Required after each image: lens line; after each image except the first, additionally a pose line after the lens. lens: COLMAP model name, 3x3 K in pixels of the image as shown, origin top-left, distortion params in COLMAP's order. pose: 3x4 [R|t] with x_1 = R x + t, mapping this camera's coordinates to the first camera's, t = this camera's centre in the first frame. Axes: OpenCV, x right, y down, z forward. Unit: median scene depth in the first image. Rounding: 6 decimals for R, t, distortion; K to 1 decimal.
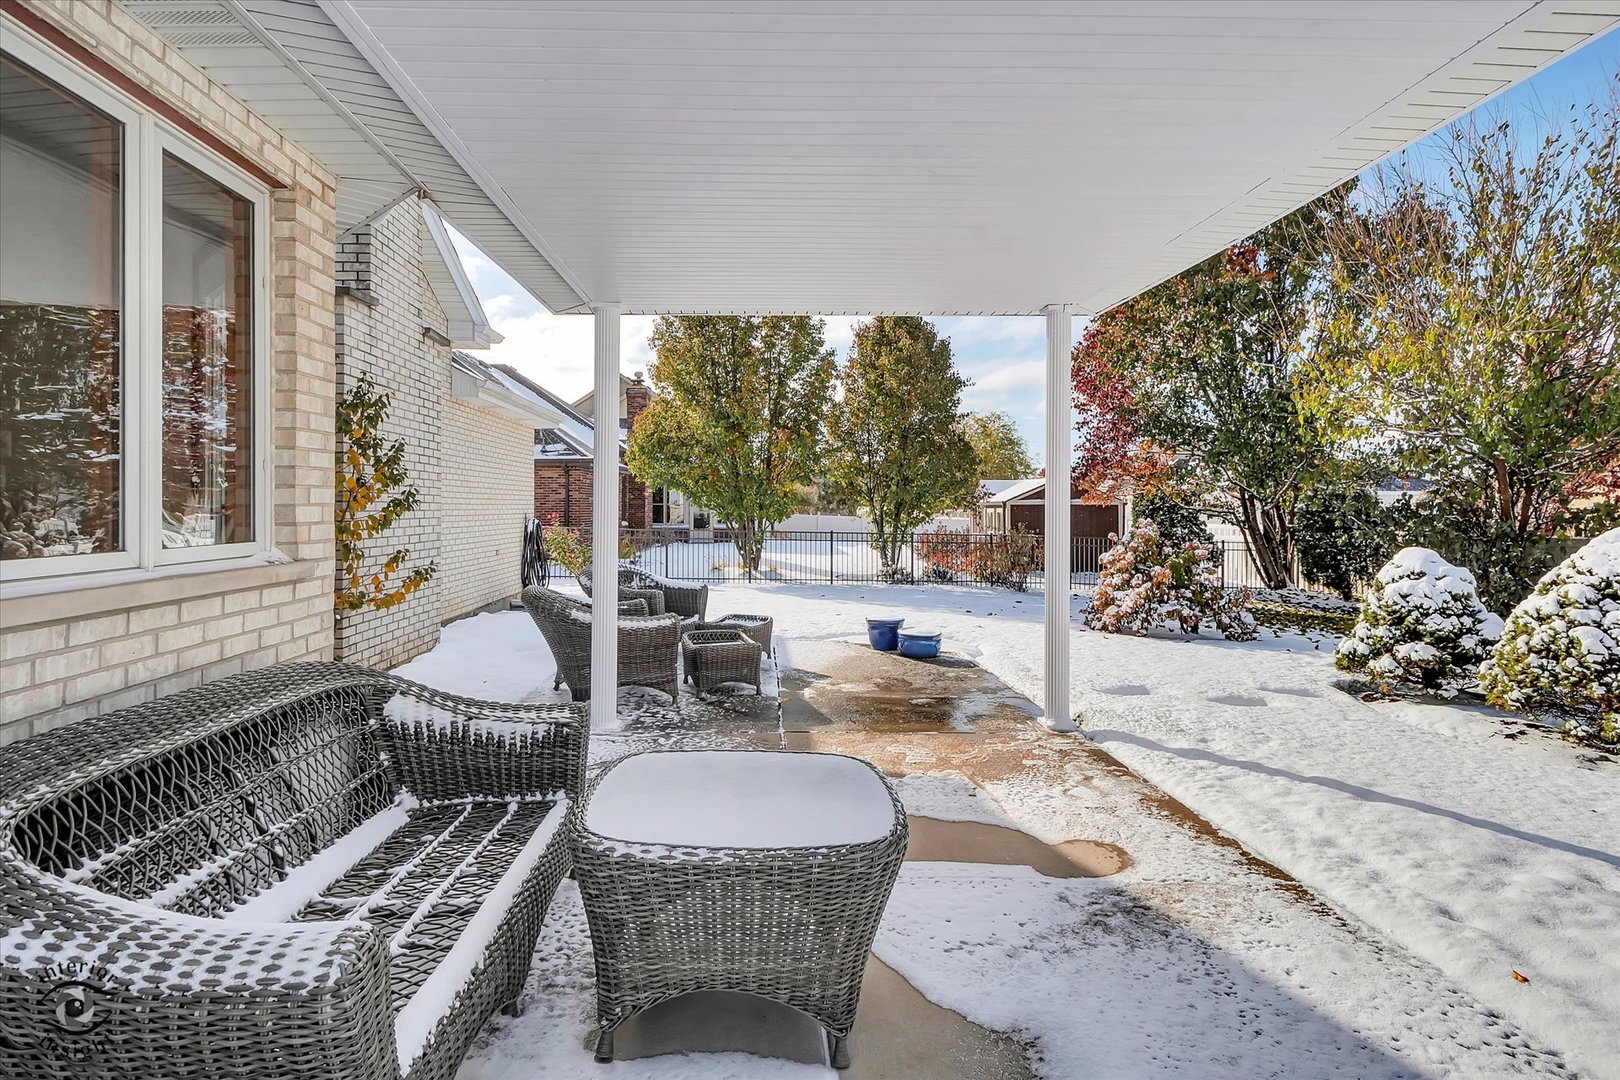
lens RADIAL K [[845.0, 0, 820.1], [0, 845.0, 505.4], [0, 0, 1]] dist [0.019137, -0.009501]
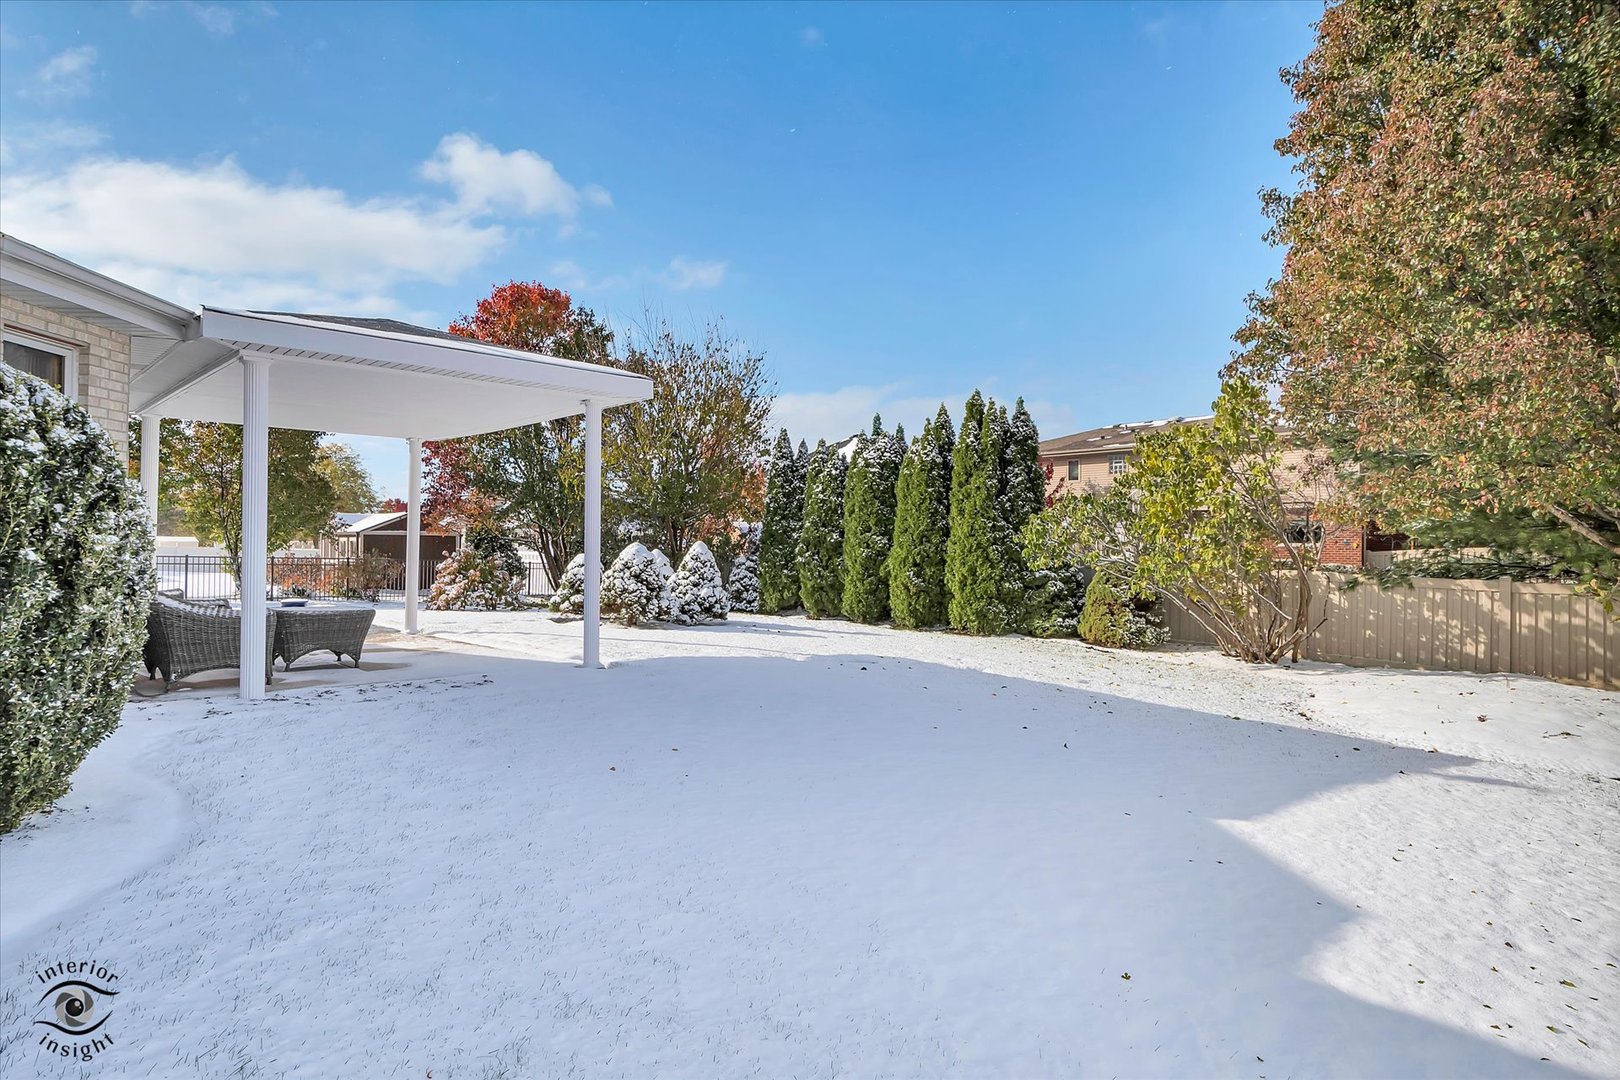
lens RADIAL K [[845.0, 0, 809.7], [0, 845.0, 540.3], [0, 0, 1]] dist [0.019137, -0.009501]
pose [[0.749408, 0.012820, 0.661984, -0.125024], [-0.012786, 0.999906, -0.004889, 0.006850], [-0.661985, -0.004800, 0.749502, -0.411309]]
